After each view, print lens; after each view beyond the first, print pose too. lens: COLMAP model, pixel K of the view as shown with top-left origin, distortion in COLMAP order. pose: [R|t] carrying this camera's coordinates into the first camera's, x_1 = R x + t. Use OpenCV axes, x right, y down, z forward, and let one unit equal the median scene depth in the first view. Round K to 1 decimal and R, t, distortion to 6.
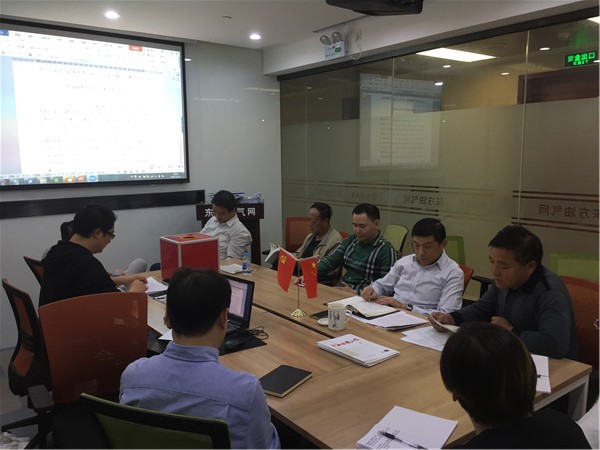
lens RADIAL K [[510.7, 0, 299.5], [0, 510.7, 225.6], [0, 0, 1]] dist [0.004215, -0.010413]
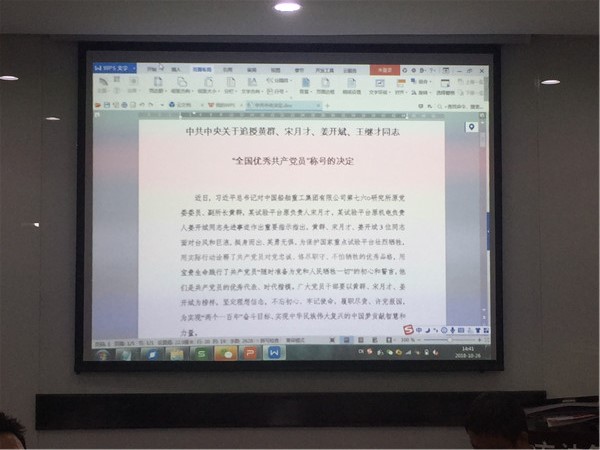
lens RADIAL K [[1146.6, 0, 300.0], [0, 1146.6, 225.0], [0, 0, 1]] dist [0.089805, 0.000000]
pose [[0.811963, -0.030865, -0.582892, 0.218124], [-0.086934, 0.981069, -0.173048, -0.029064], [0.577199, 0.191181, 0.793909, 0.178089]]
